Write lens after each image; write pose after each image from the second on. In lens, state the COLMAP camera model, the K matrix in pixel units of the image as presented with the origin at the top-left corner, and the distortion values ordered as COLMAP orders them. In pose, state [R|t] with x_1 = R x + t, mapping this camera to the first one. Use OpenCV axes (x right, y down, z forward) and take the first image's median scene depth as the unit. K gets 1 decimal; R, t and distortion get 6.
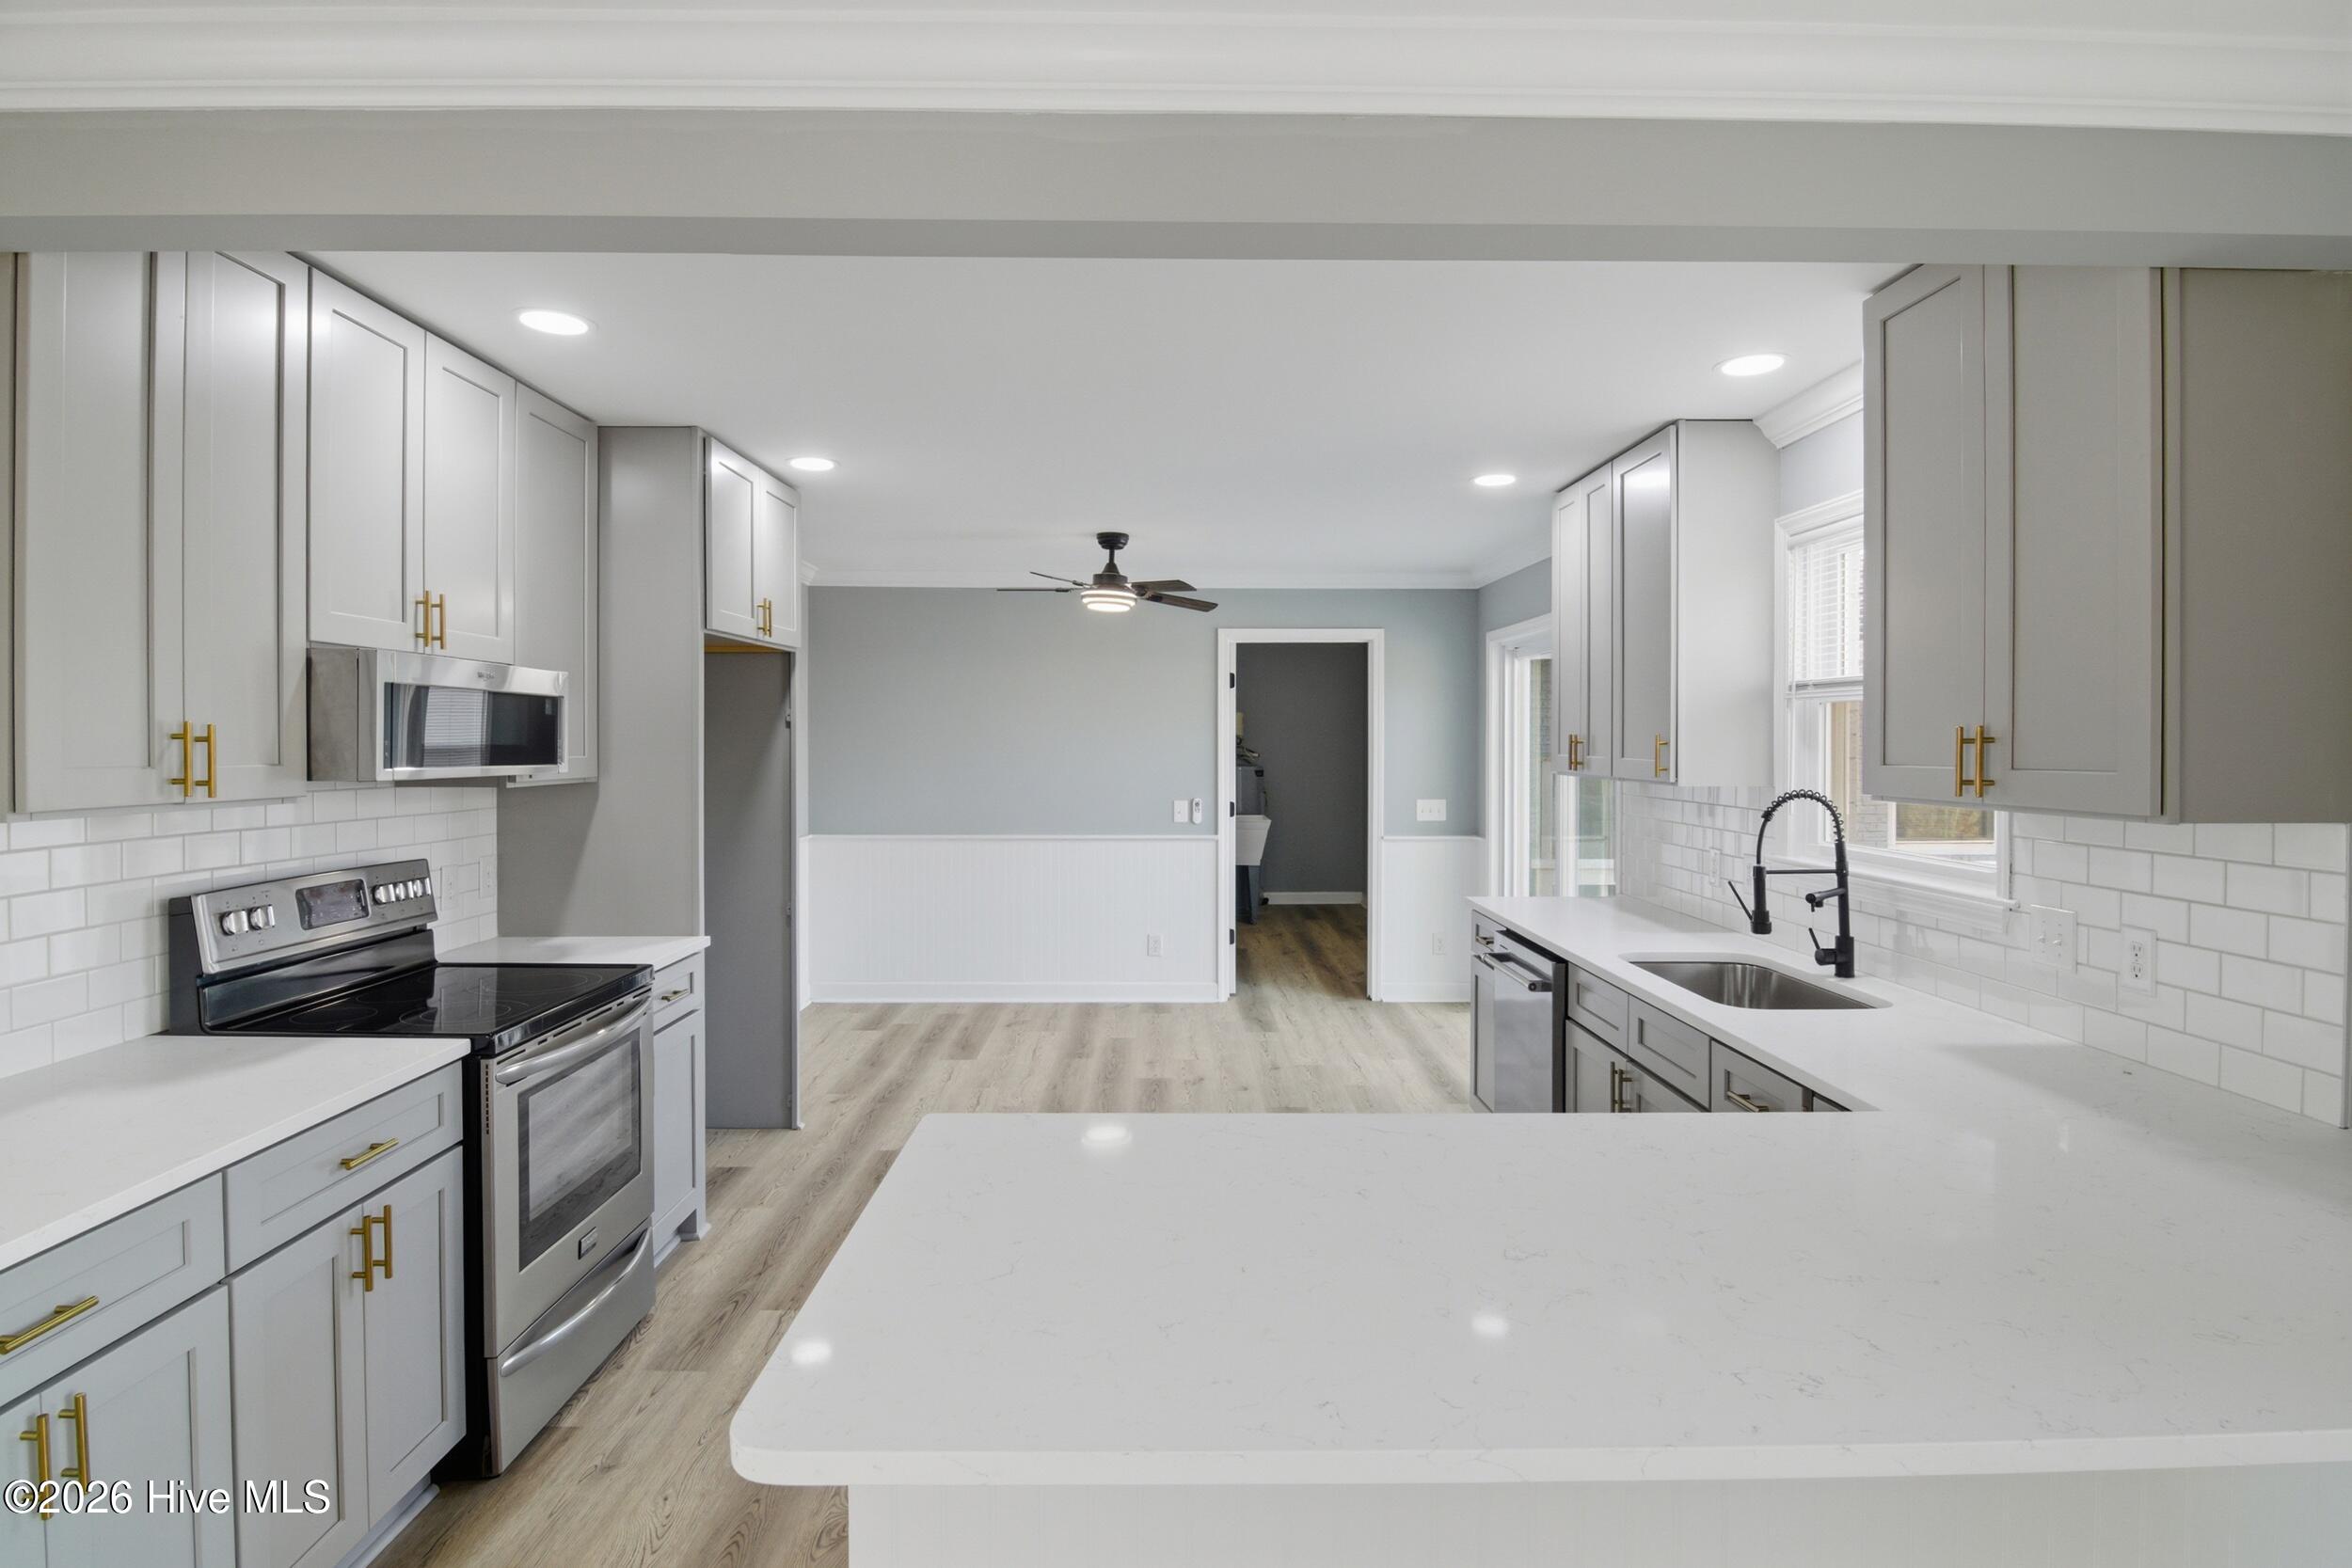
lens RADIAL K [[1212.3, 0, 1172.6], [0, 1212.3, 744.6], [0, 0, 1]] dist [-0.002841, -0.010131]
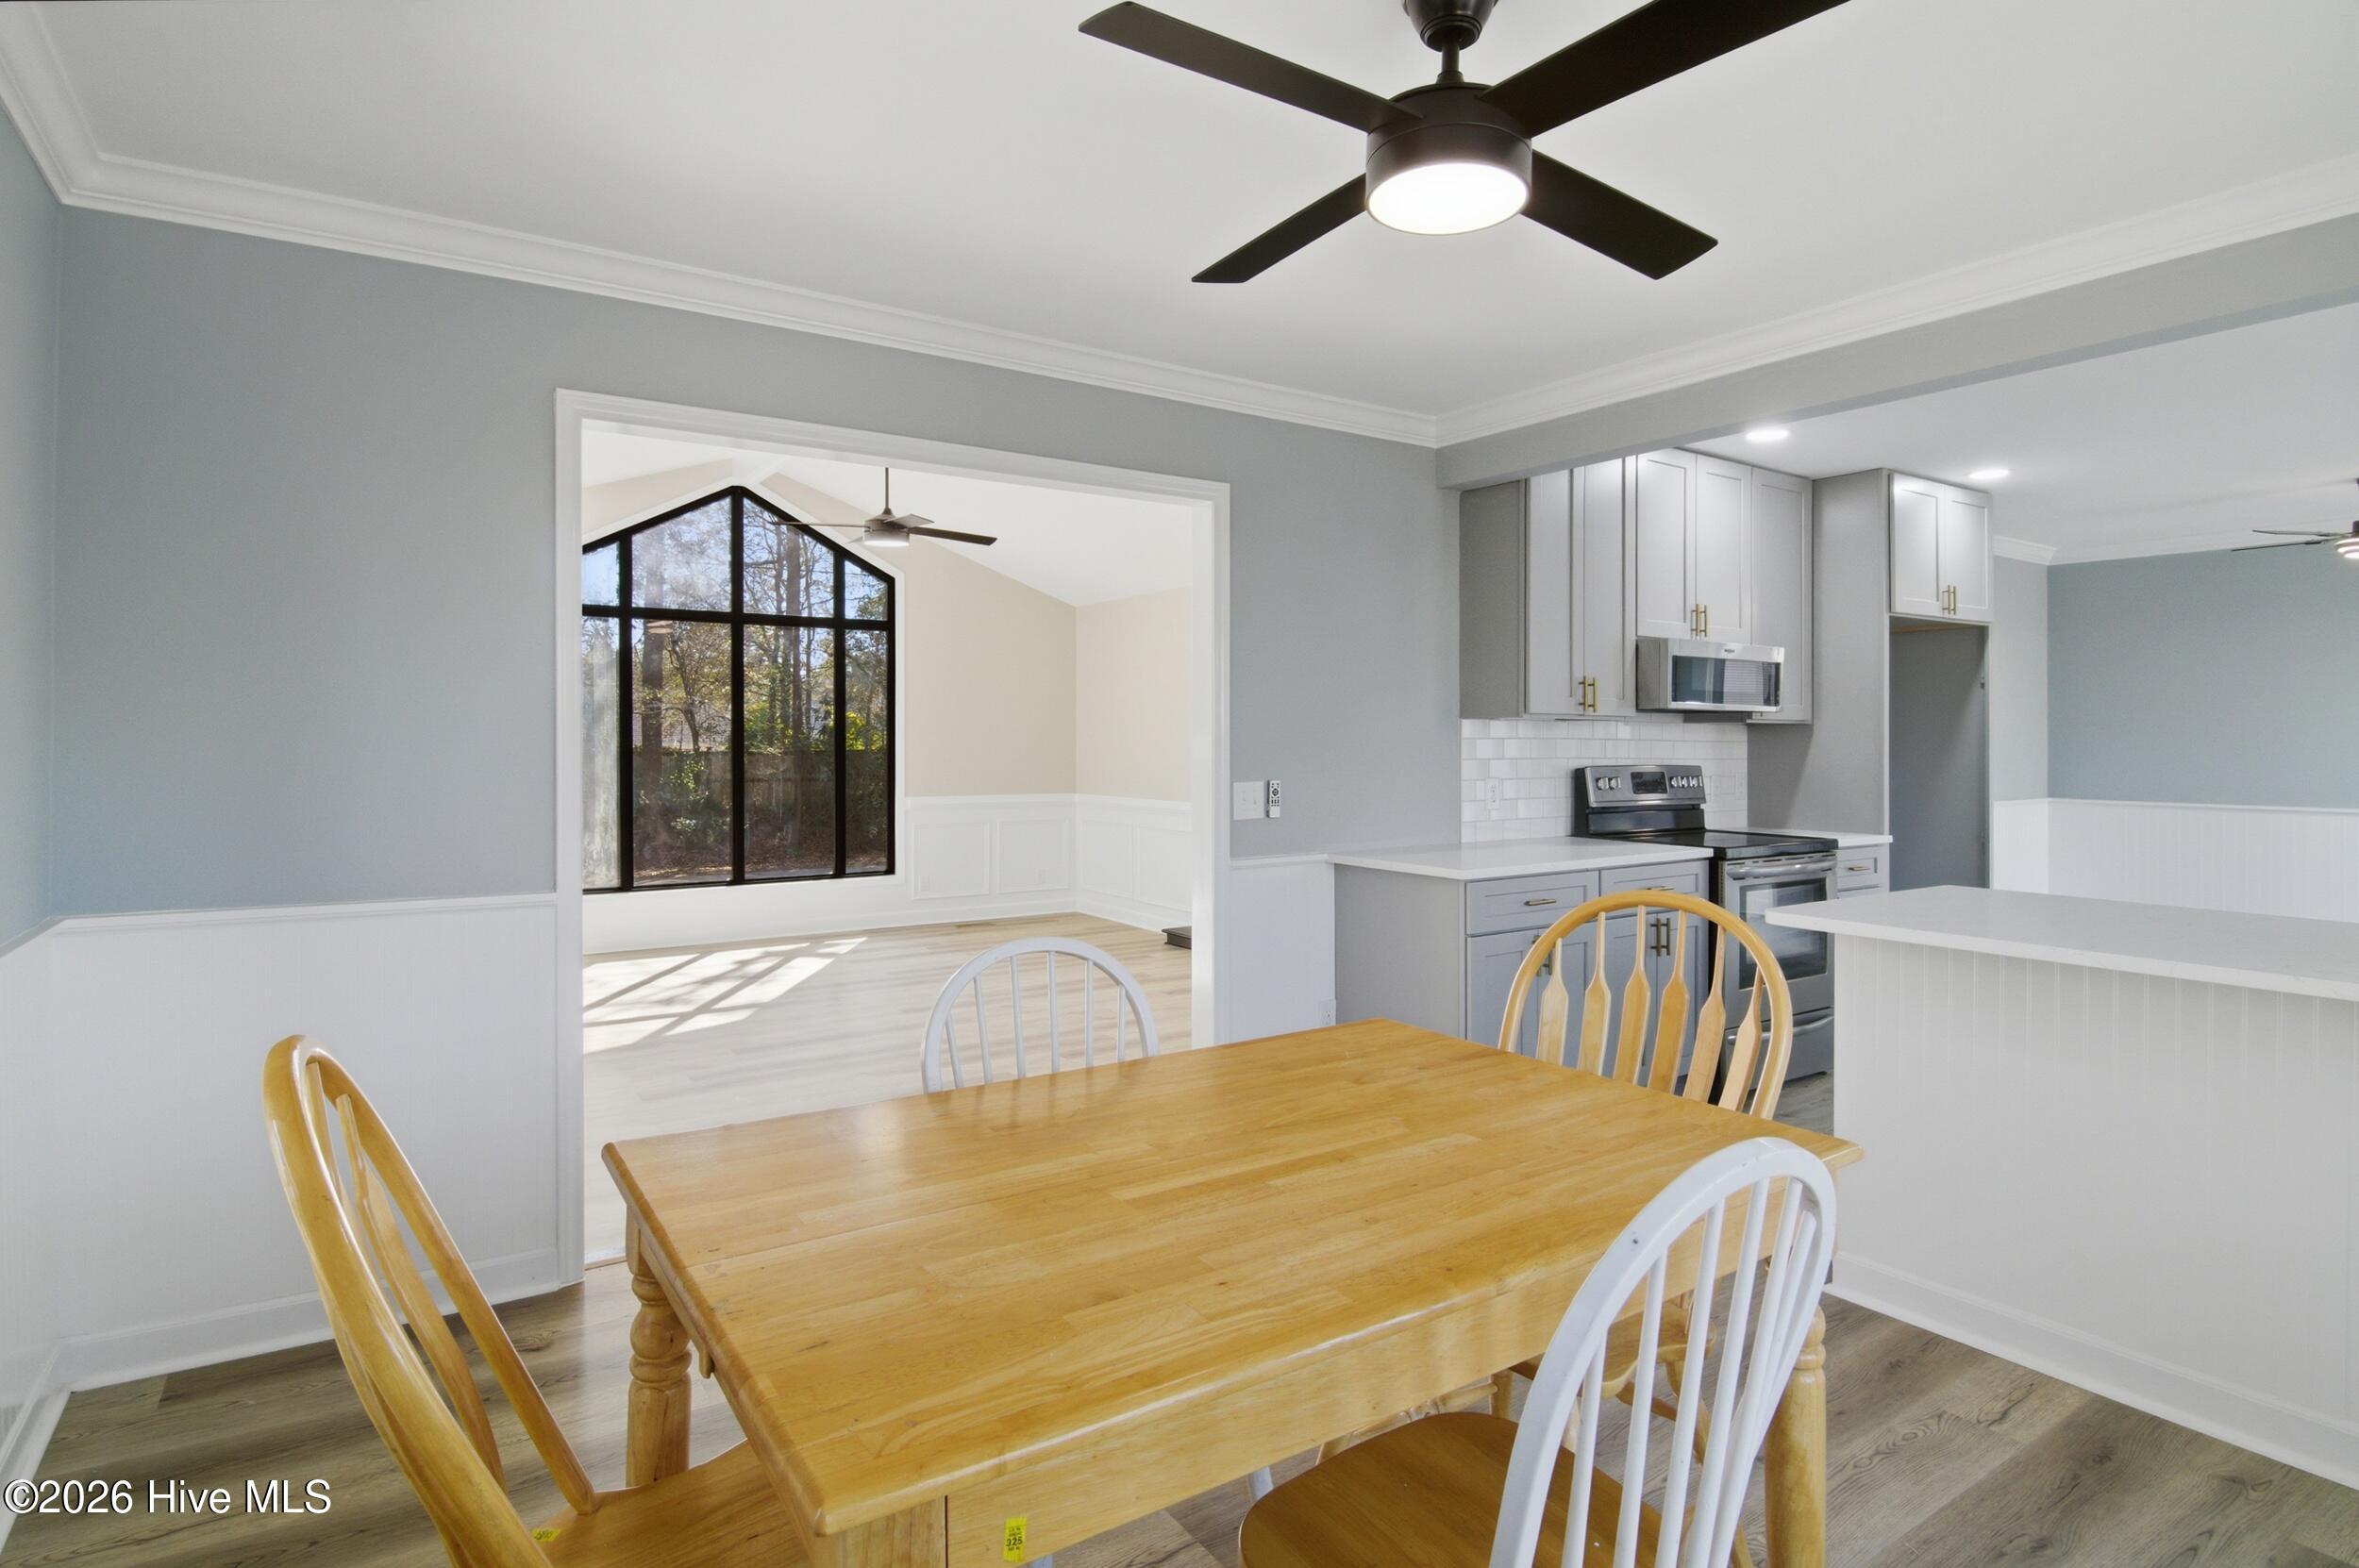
lens RADIAL K [[1215.9, 0, 1176.1], [0, 1215.9, 744.4], [0, 0, 1]] dist [-0.002841, -0.010131]
pose [[0.546464, 0.003333, -0.837476, 0.409803], [-0.005267, 0.999986, 0.000543, 0.073050], [0.837466, 0.004114, 0.546474, -0.544908]]
